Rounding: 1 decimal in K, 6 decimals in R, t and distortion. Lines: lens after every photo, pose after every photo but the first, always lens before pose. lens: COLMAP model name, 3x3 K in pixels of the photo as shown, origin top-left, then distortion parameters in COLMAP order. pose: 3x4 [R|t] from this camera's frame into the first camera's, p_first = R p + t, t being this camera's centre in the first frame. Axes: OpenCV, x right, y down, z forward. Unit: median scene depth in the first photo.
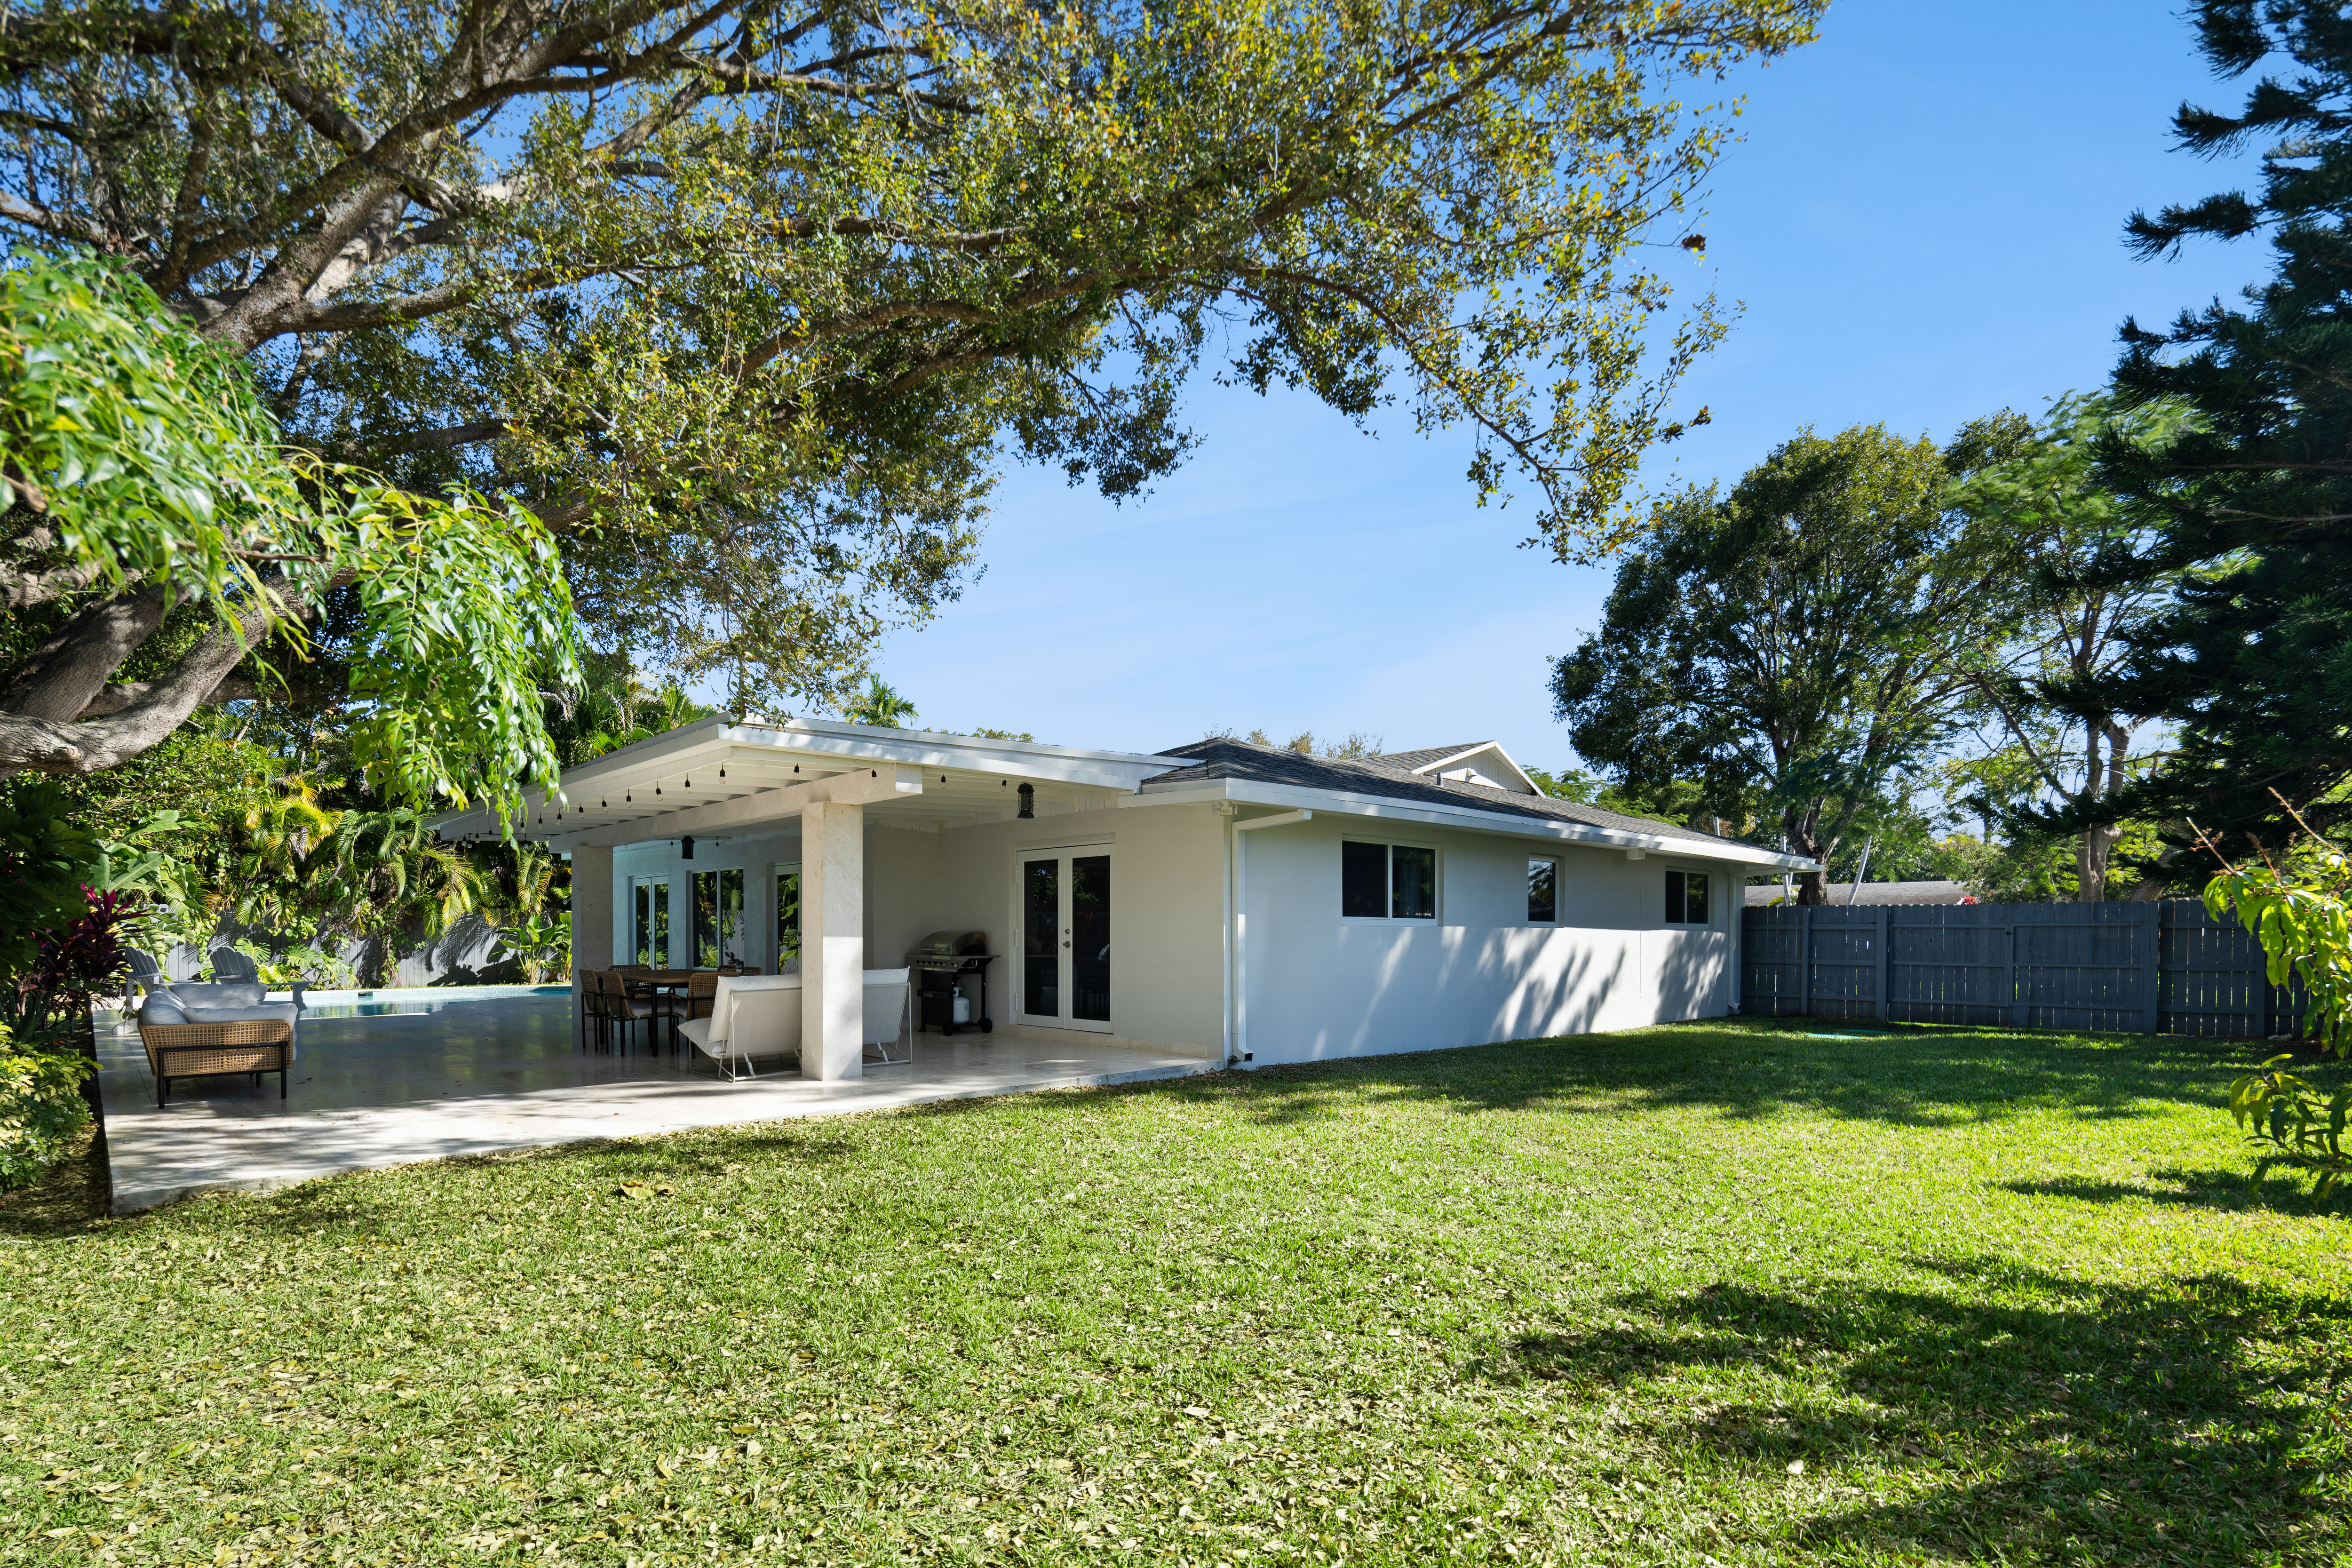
lens RADIAL K [[1152.9, 0, 1196.2], [0, 1152.9, 926.3], [0, 0, 1]] dist [-0.003942, -0.000152]
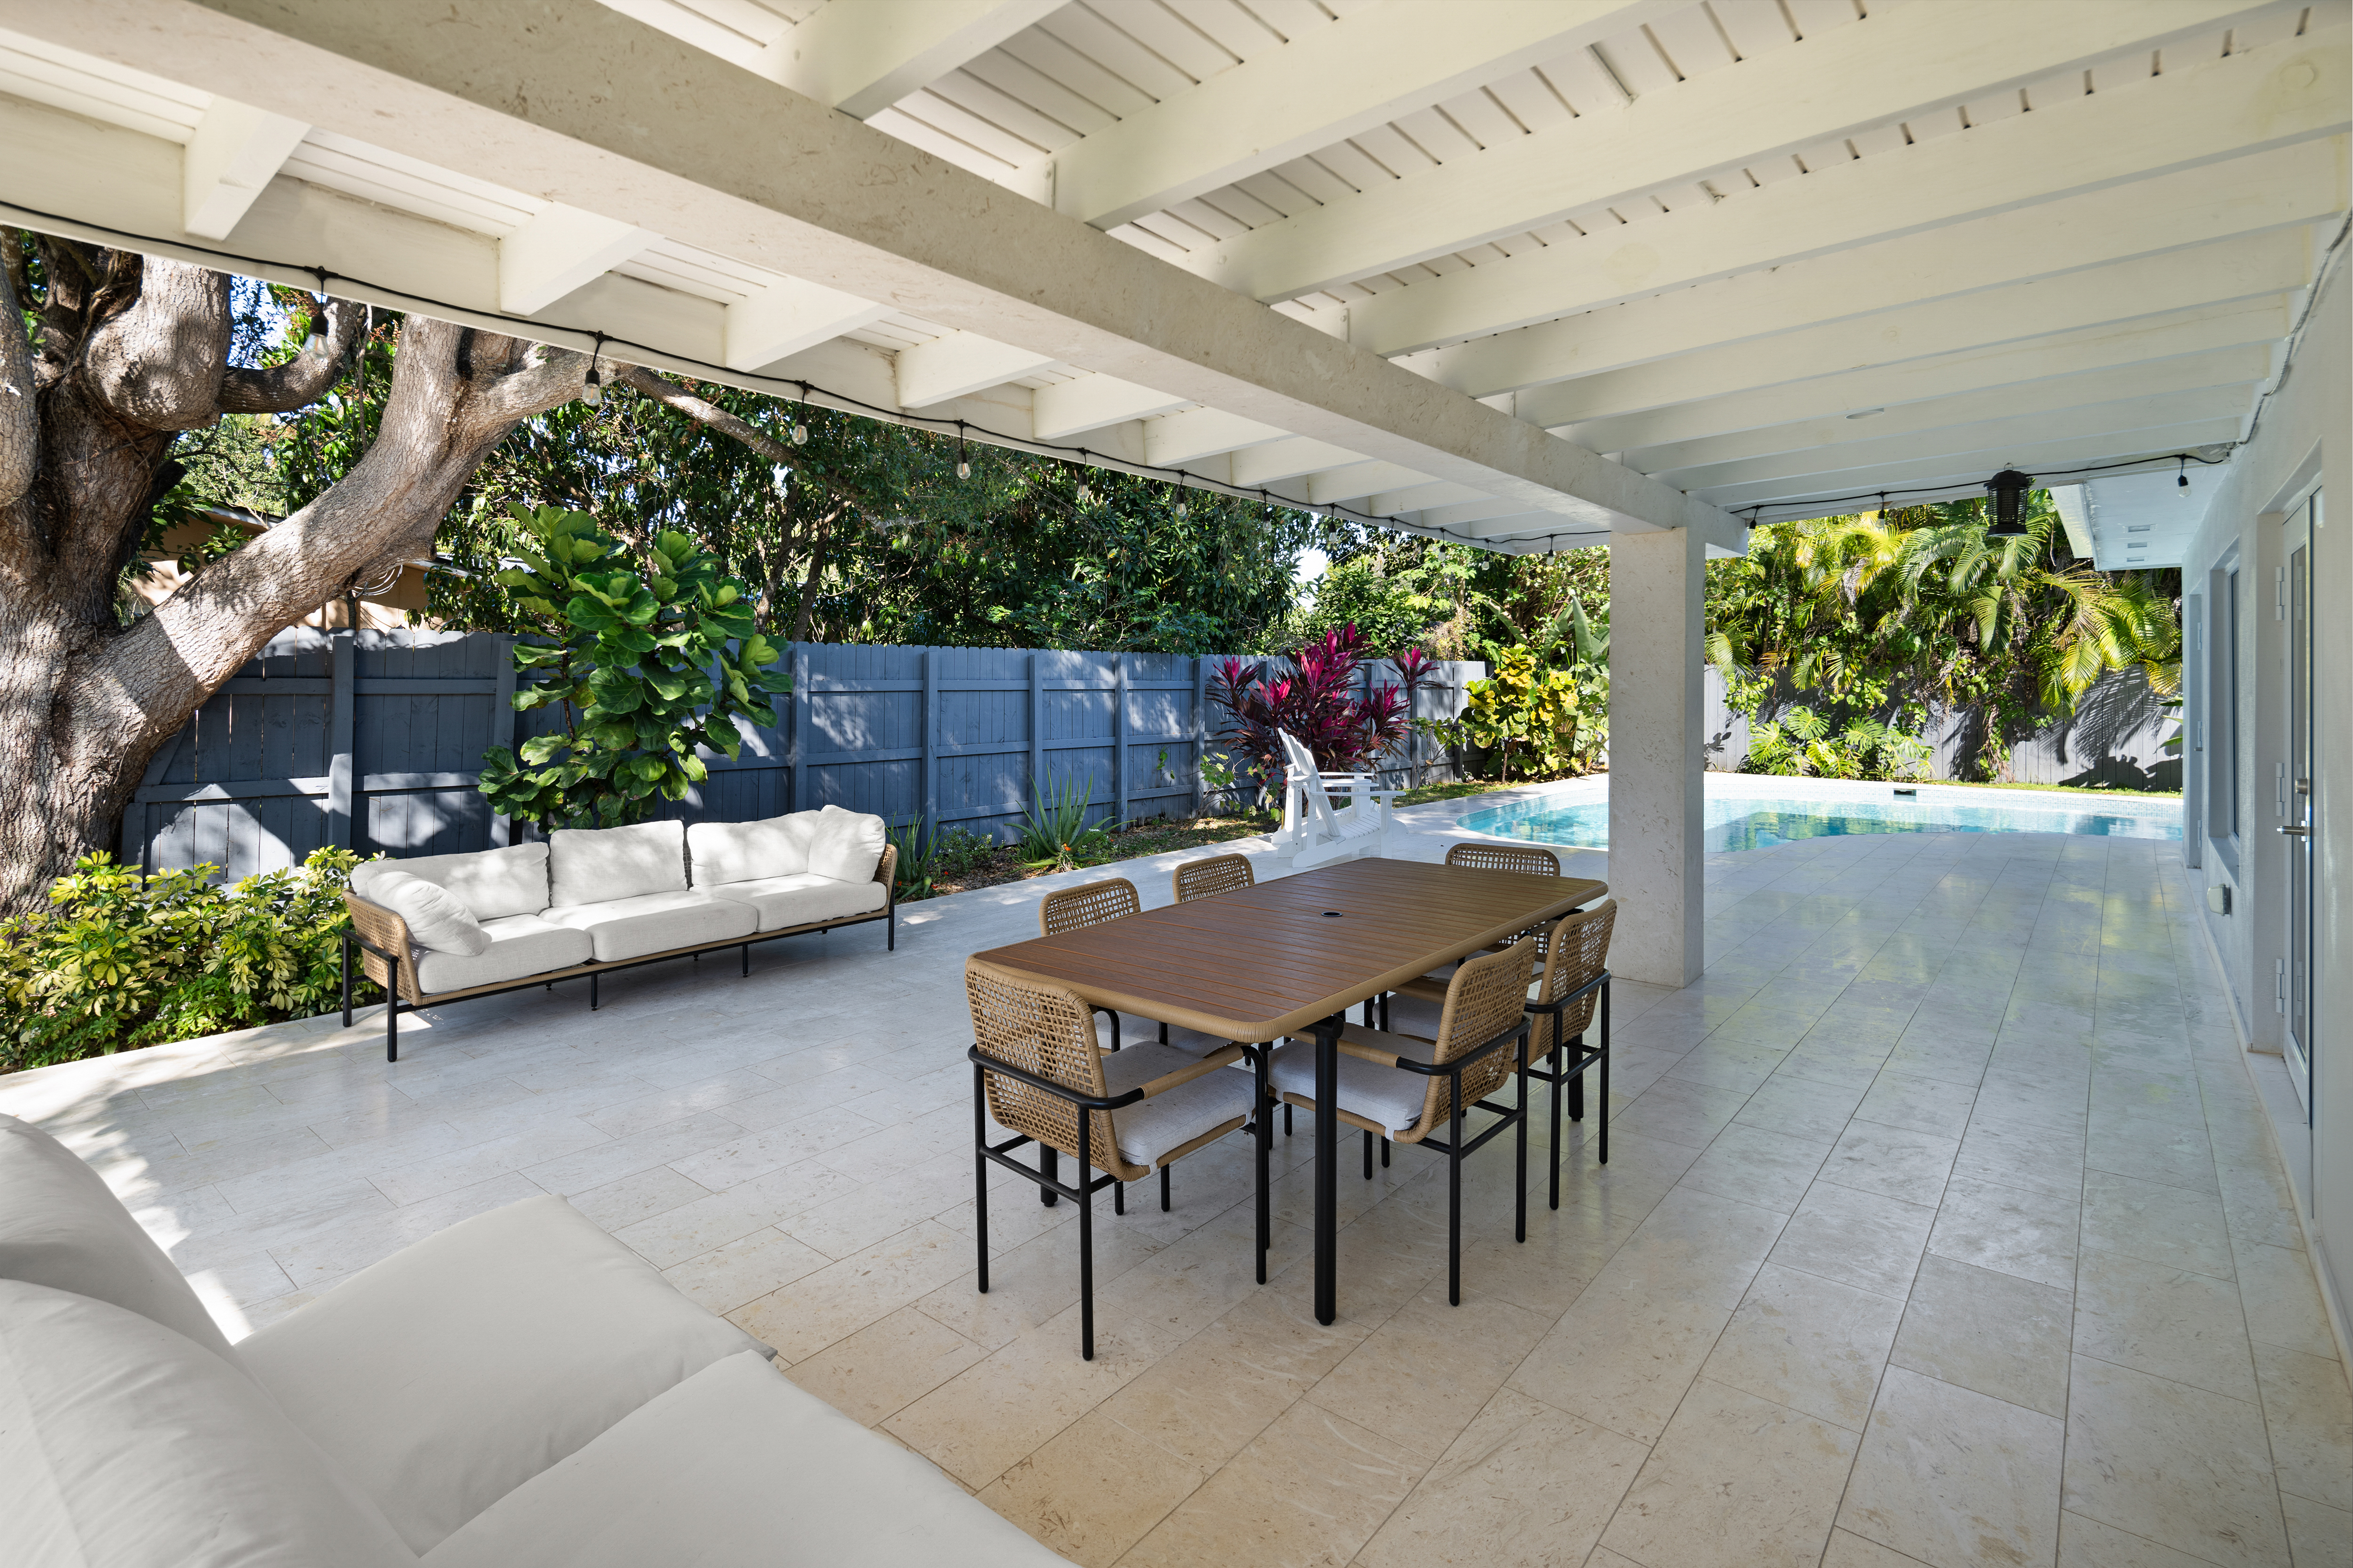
lens RADIAL K [[1153.4, 0, 1161.3], [0, 1153.4, 685.2], [0, 0, 1]] dist [-0.003942, -0.000152]
pose [[0.091828, 0.008398, -0.995739, -0.076958], [-0.000151, 0.999965, 0.008420, -0.011178], [0.995775, -0.000623, 0.091826, 0.482870]]
